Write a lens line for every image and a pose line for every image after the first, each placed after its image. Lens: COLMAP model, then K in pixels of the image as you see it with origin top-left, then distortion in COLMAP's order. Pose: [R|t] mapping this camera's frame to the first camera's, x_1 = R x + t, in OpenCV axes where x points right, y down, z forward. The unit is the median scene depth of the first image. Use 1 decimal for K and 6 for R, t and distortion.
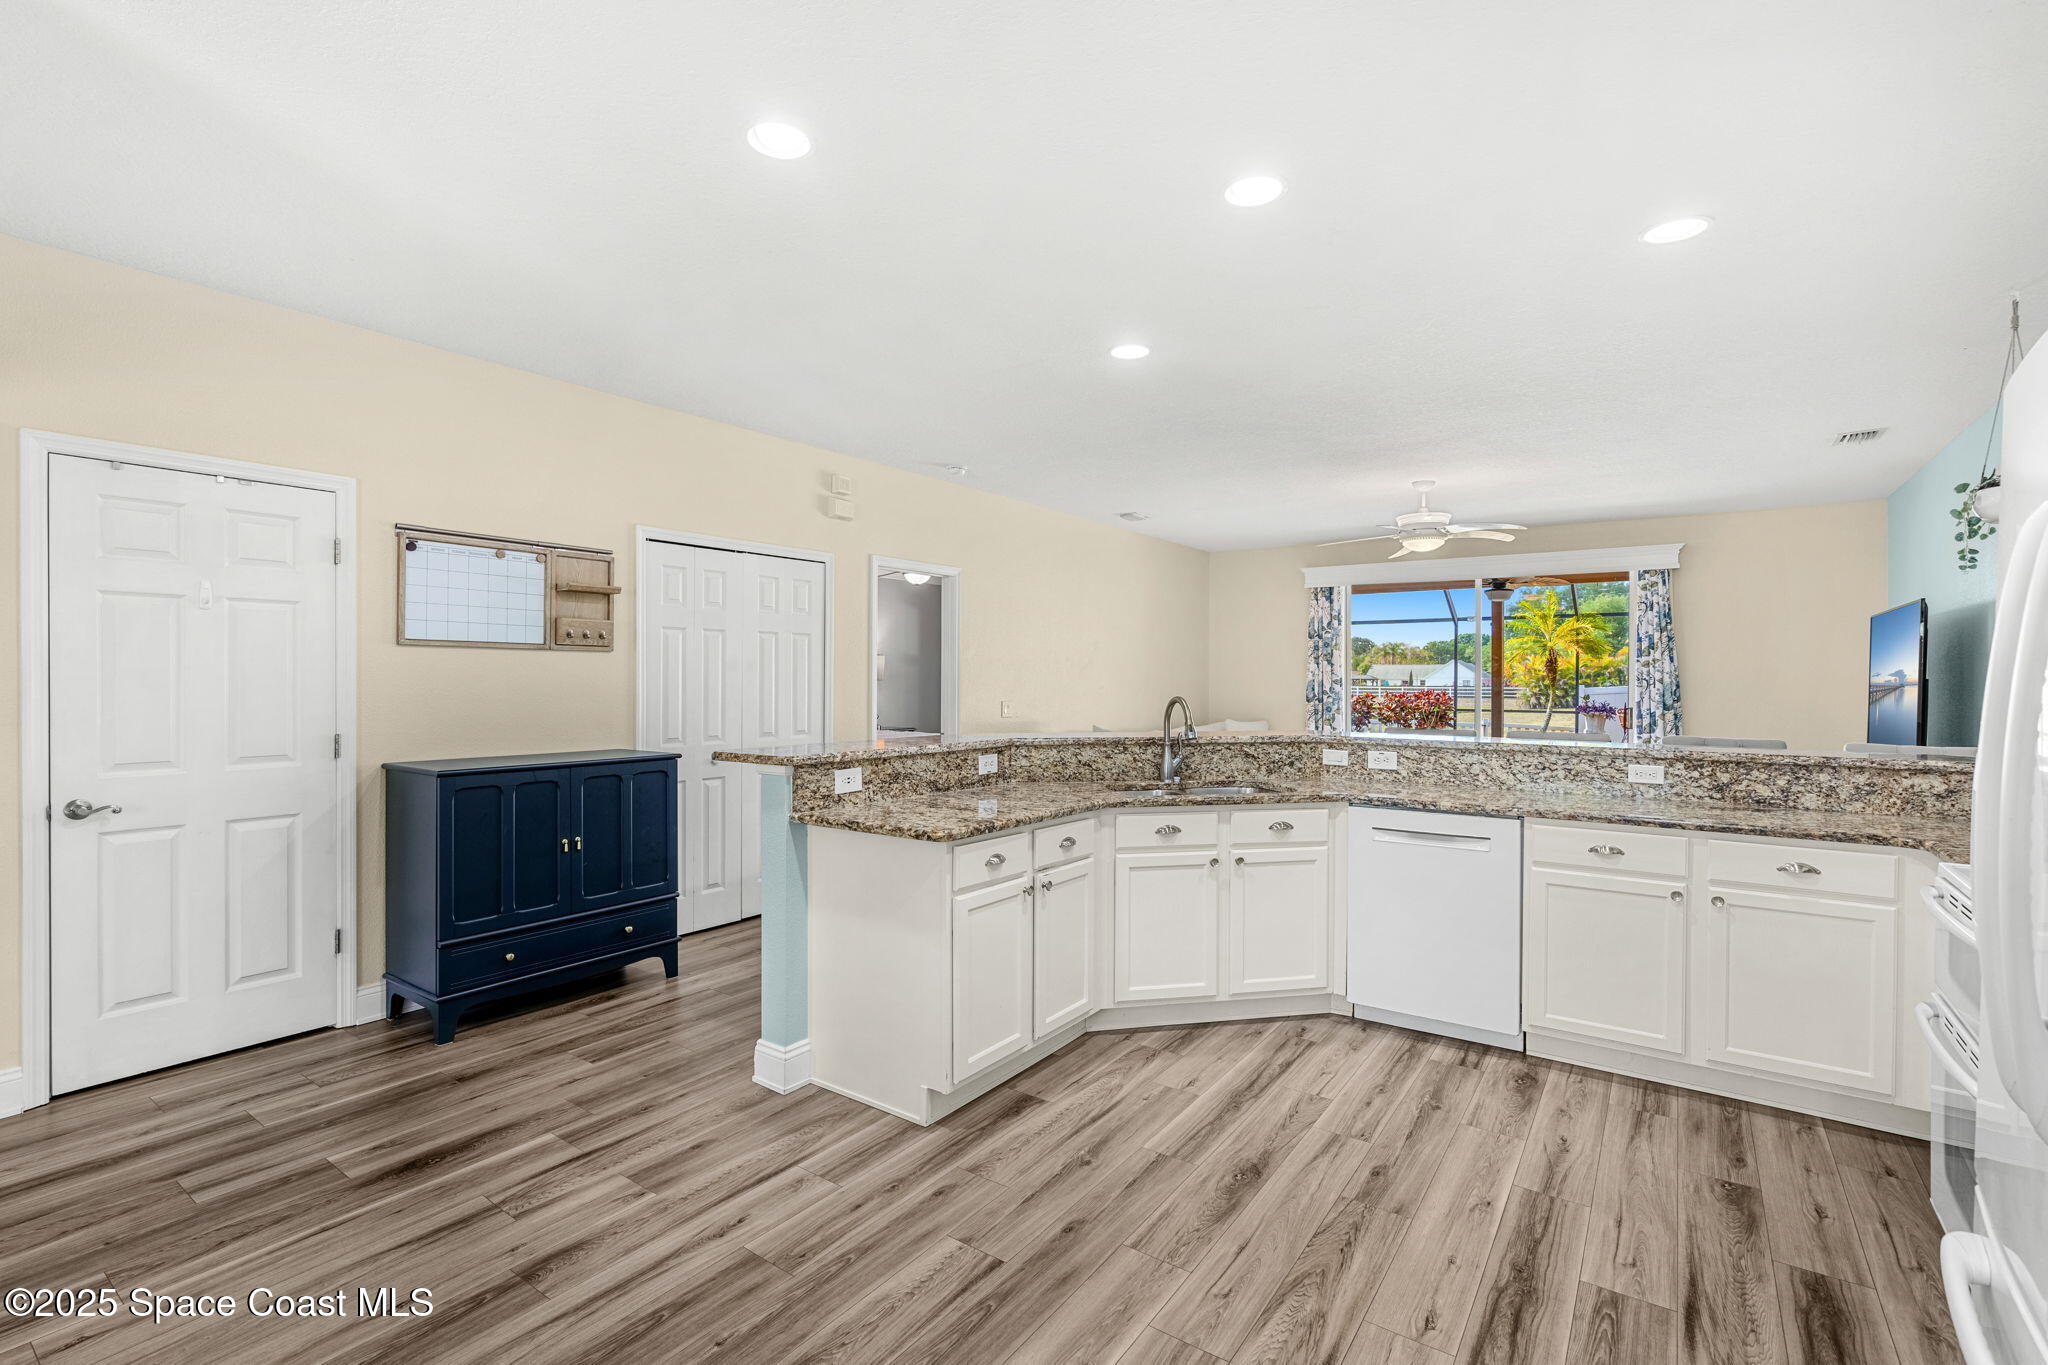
lens RADIAL K [[918.4, 0, 1024.0], [0, 918.4, 682.5], [0, 0, 1]] dist [-0.001875, 0.000264]
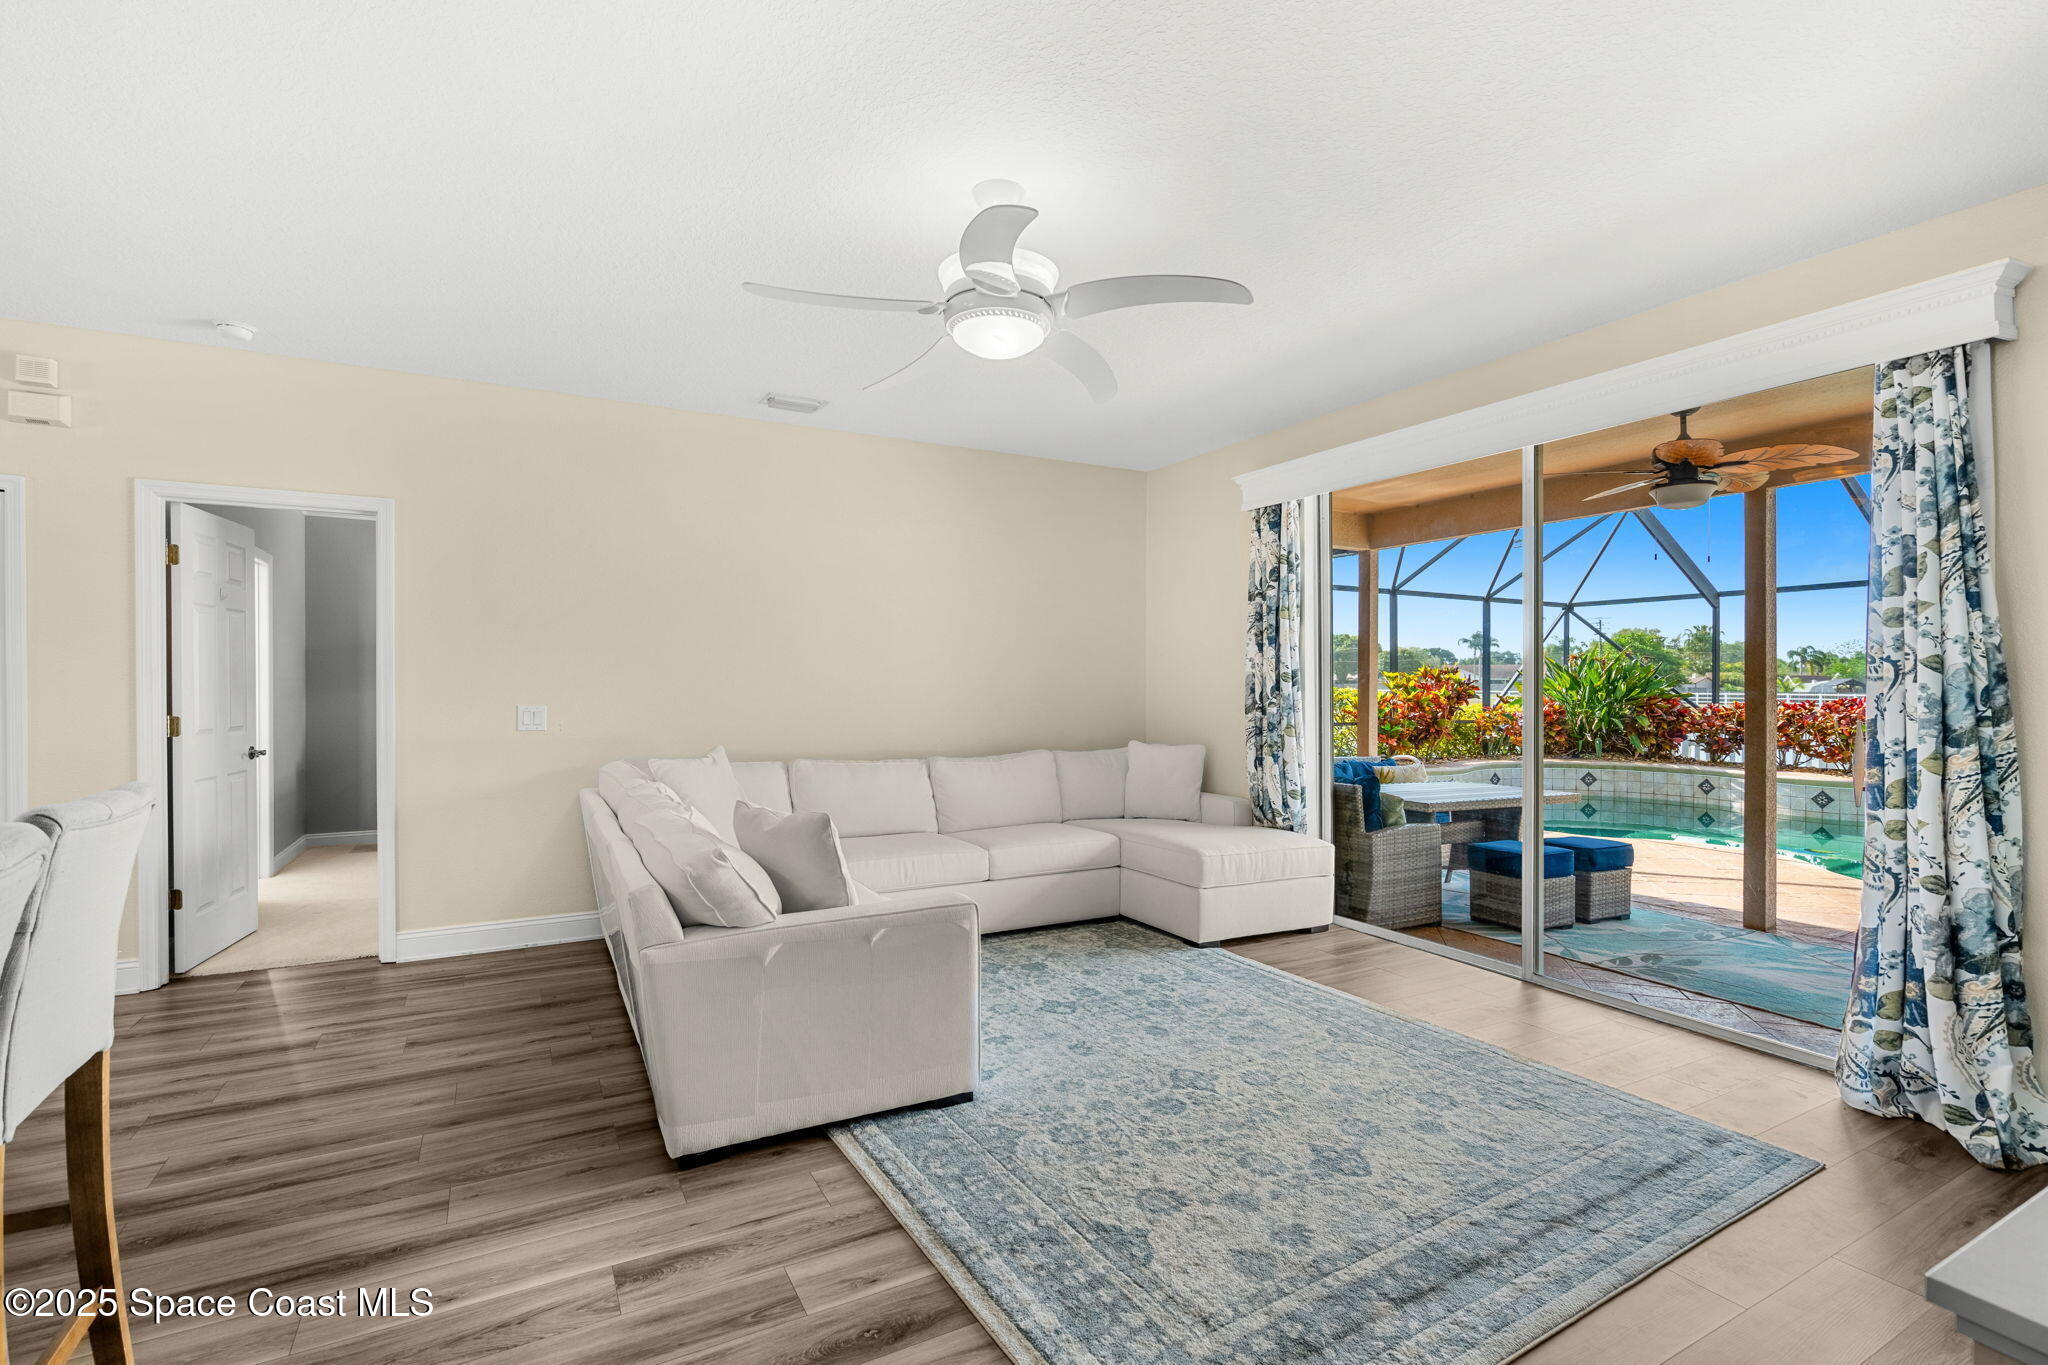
lens RADIAL K [[932.9, 0, 1025.7], [0, 932.9, 688.5], [0, 0, 1]] dist [0.000801, 0.000507]
pose [[0.904579, -0.001395, -0.426304, 0.524217], [0.000374, 0.999997, -0.002478, 0.008888], [0.426306, 0.002083, 0.904576, 0.517807]]
